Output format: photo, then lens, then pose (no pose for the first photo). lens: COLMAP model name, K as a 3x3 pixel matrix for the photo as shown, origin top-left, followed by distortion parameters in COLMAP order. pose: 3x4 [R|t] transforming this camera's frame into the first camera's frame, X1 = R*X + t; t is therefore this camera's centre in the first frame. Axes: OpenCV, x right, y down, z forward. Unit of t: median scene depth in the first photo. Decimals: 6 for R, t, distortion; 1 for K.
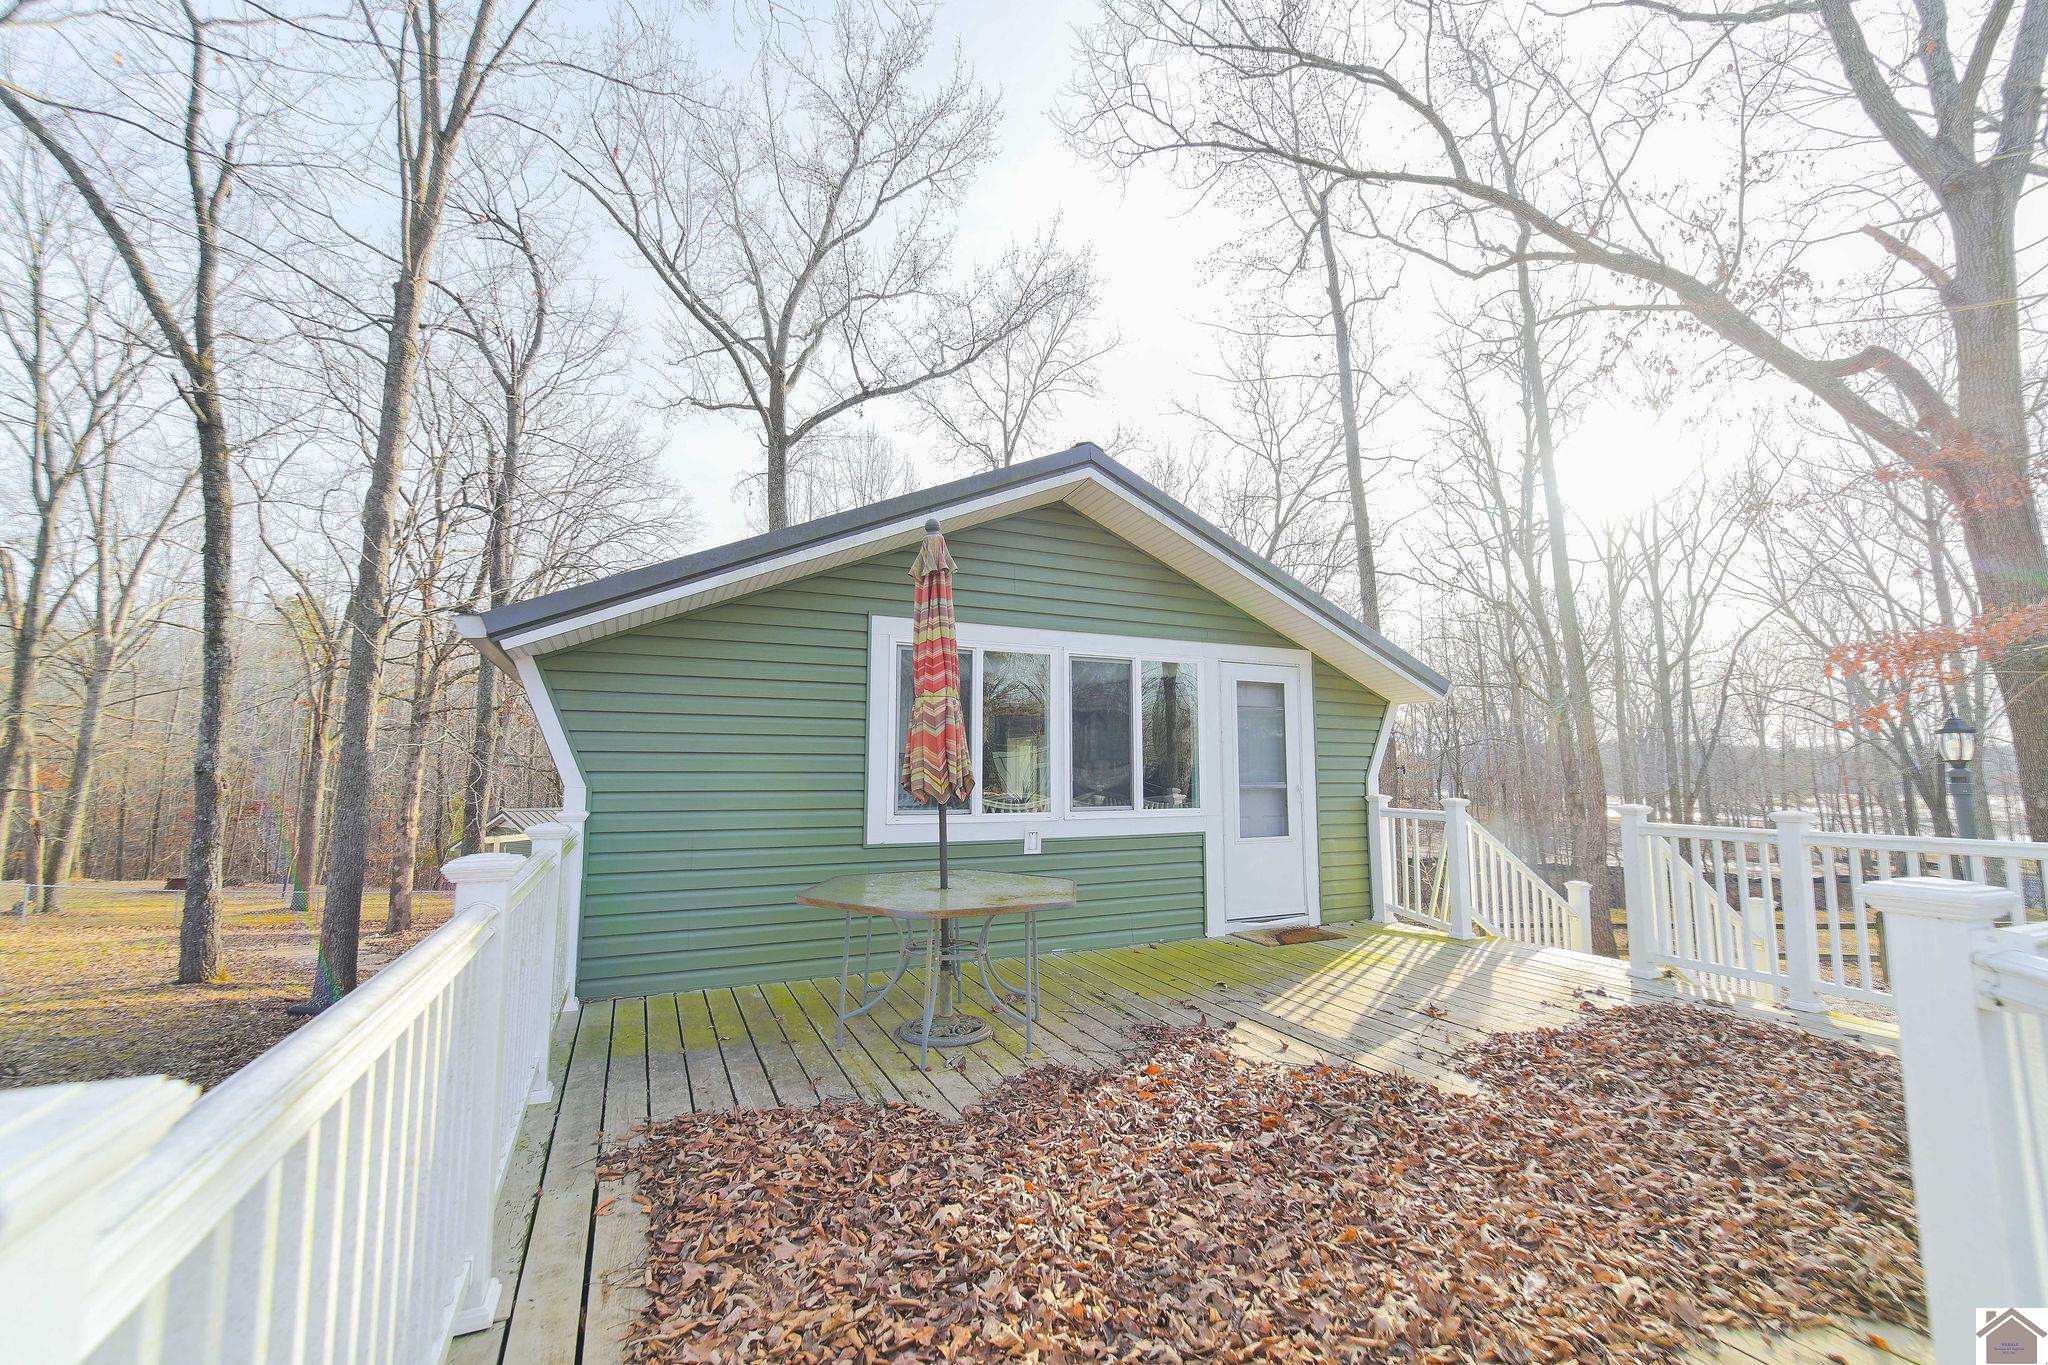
lens RADIAL K [[812.0, 0, 1024.0], [0, 812.0, 682.5], [0, 0, 1]] dist [-0.003627, -0.000156]
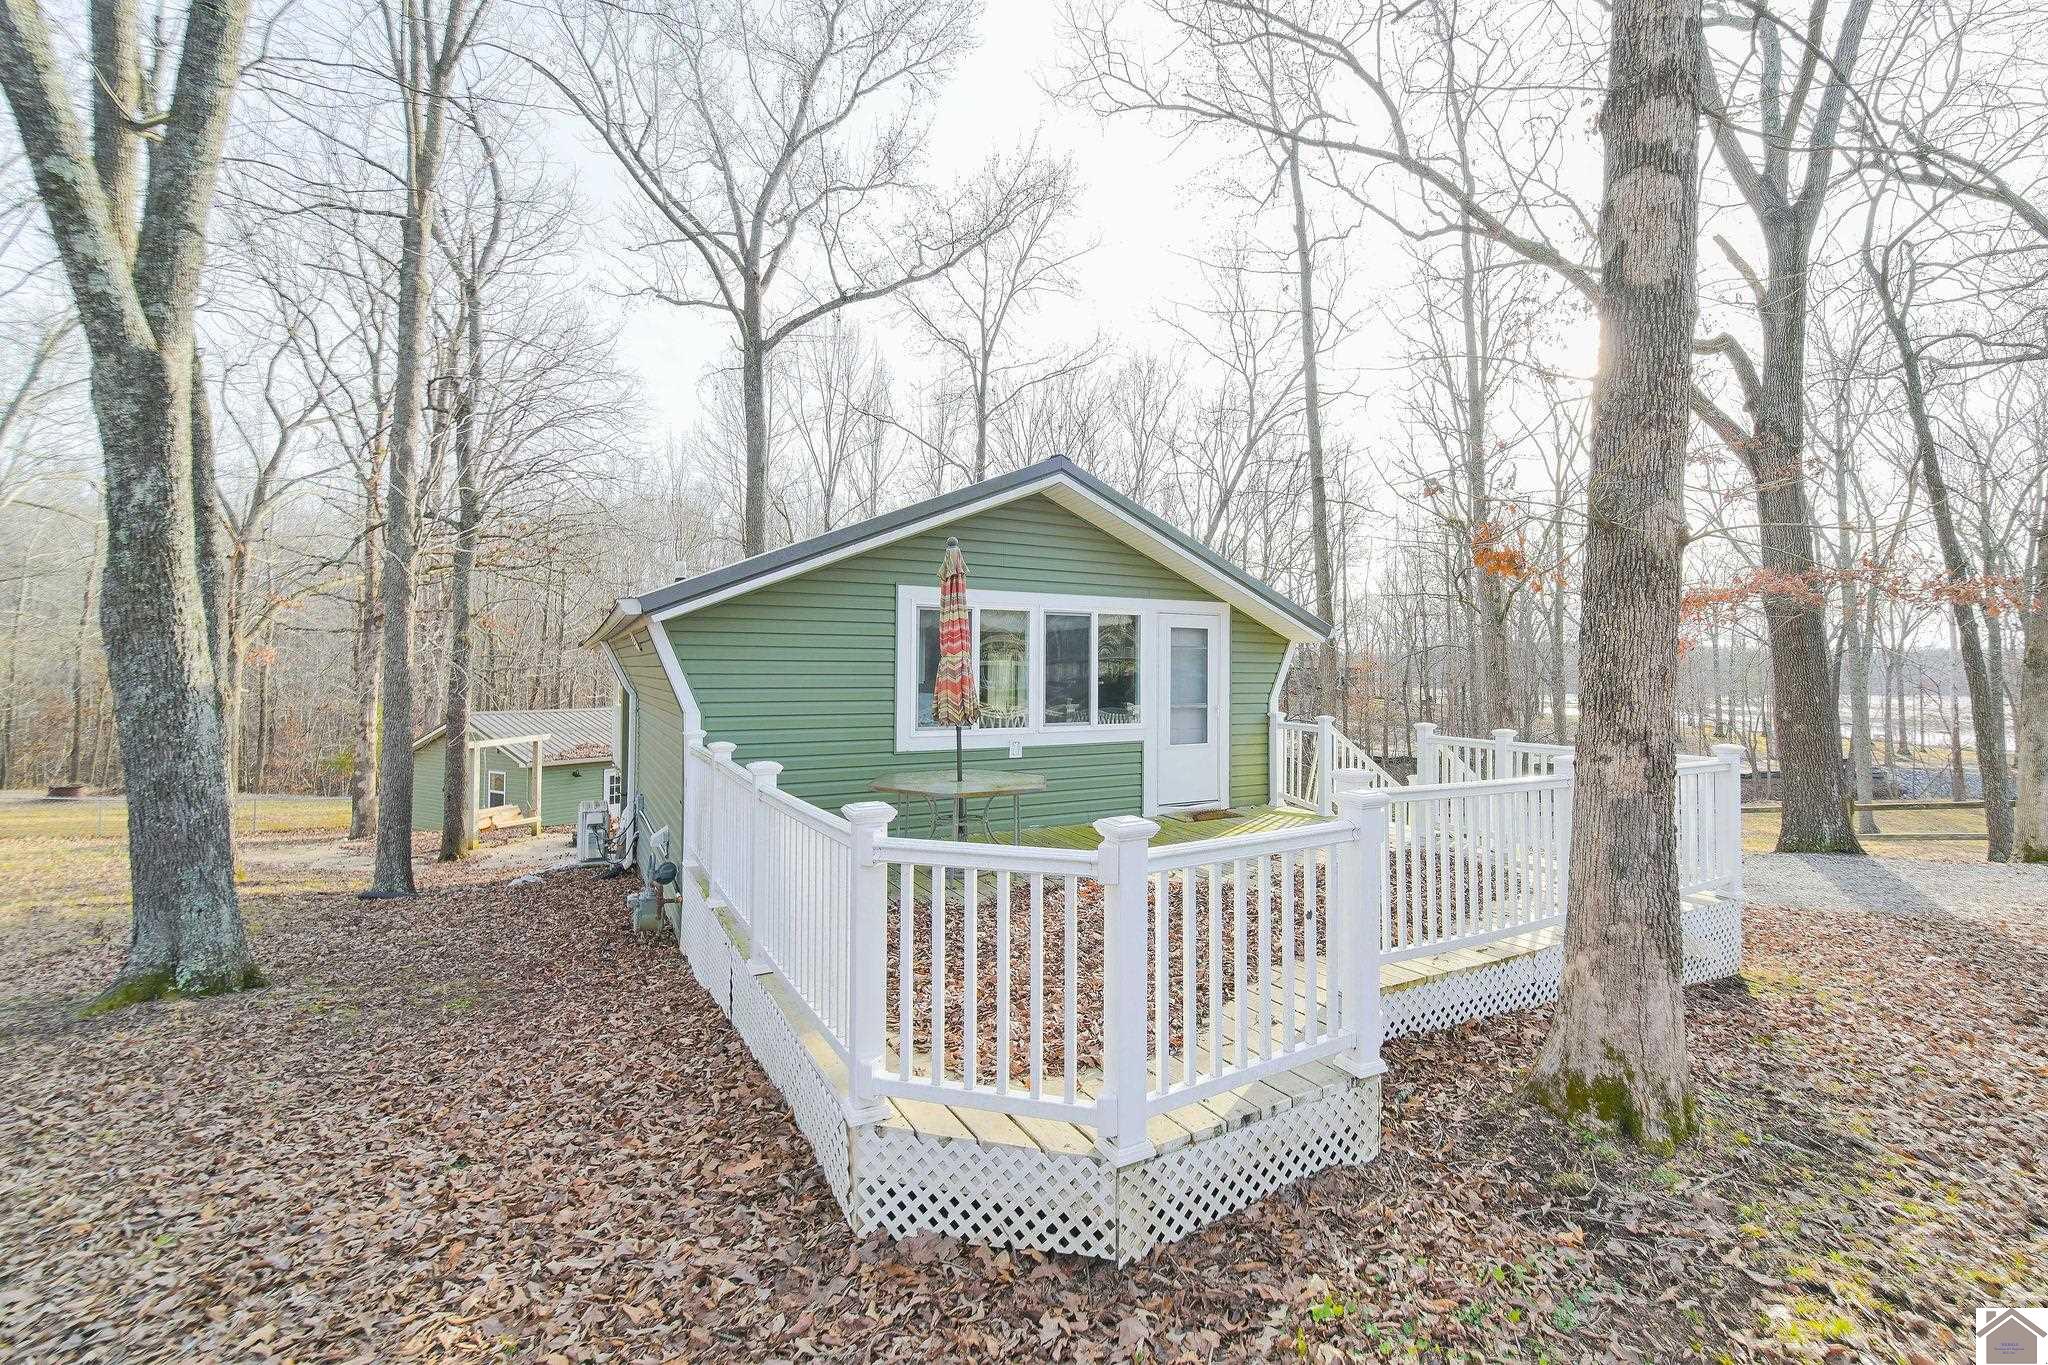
lens RADIAL K [[858.2, 0, 1072.7], [0, 858.2, 663.5], [0, 0, 1]] dist [-0.006065, -0.000075]
pose [[0.996311, 0.004086, 0.085721, -0.008455], [-0.012795, 0.994773, 0.101304, -0.042678], [-0.084859, -0.102027, 0.991156, -0.192566]]
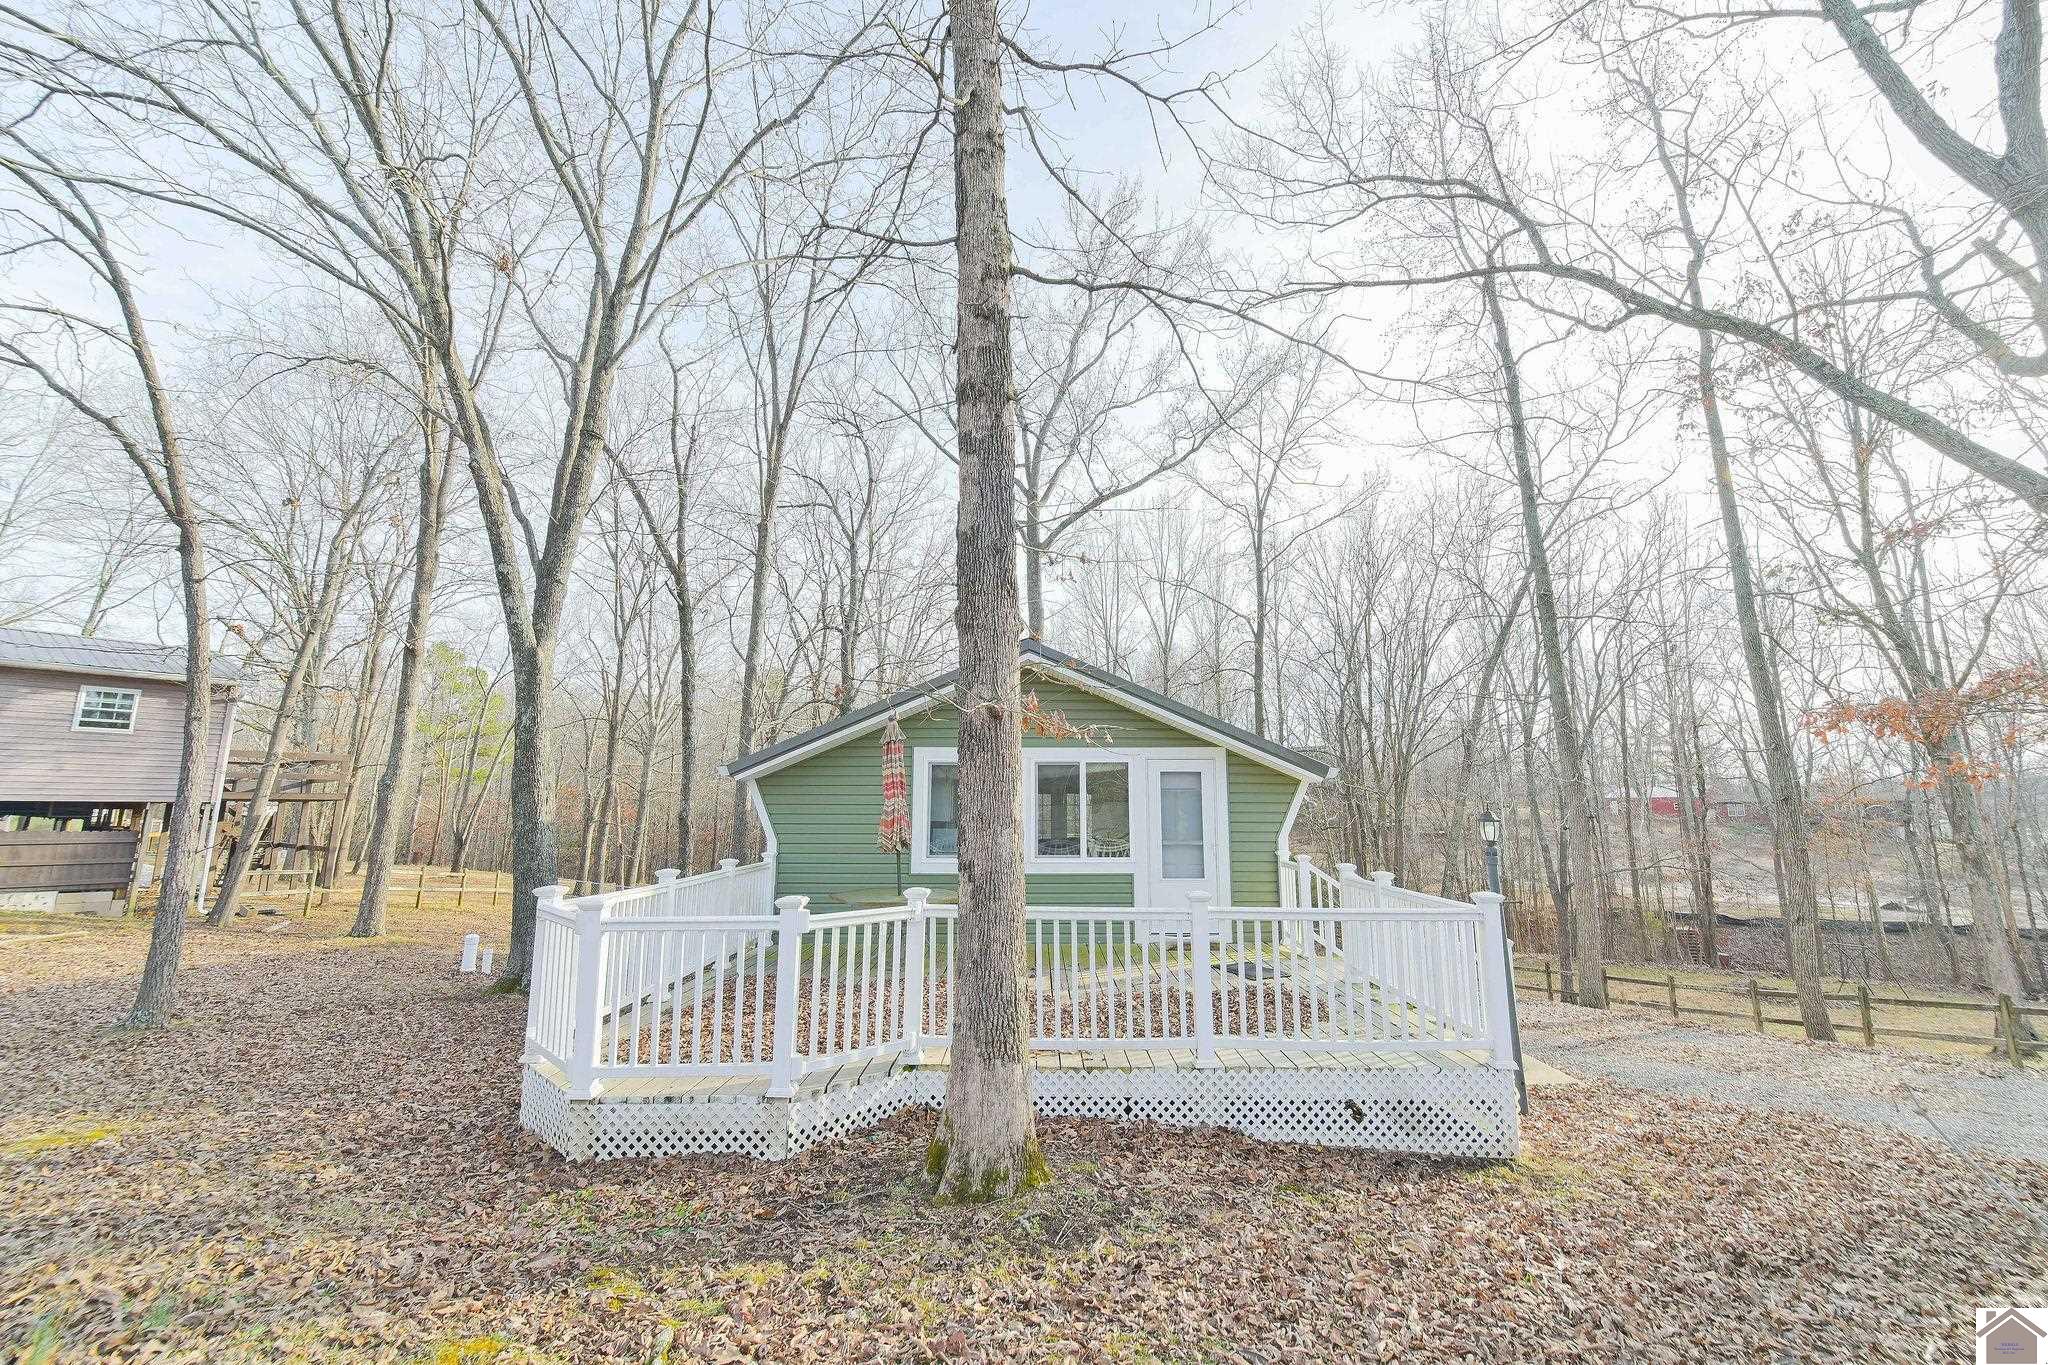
lens RADIAL K [[812.0, 0, 1024.0], [0, 812.0, 682.5], [0, 0, 1]] dist [-0.003627, -0.000156]
pose [[0.905294, -0.063108, -0.420071, 0.347498], [0.045815, 0.997640, -0.051140, -0.051913], [0.422307, 0.027051, 0.906049, -0.236241]]
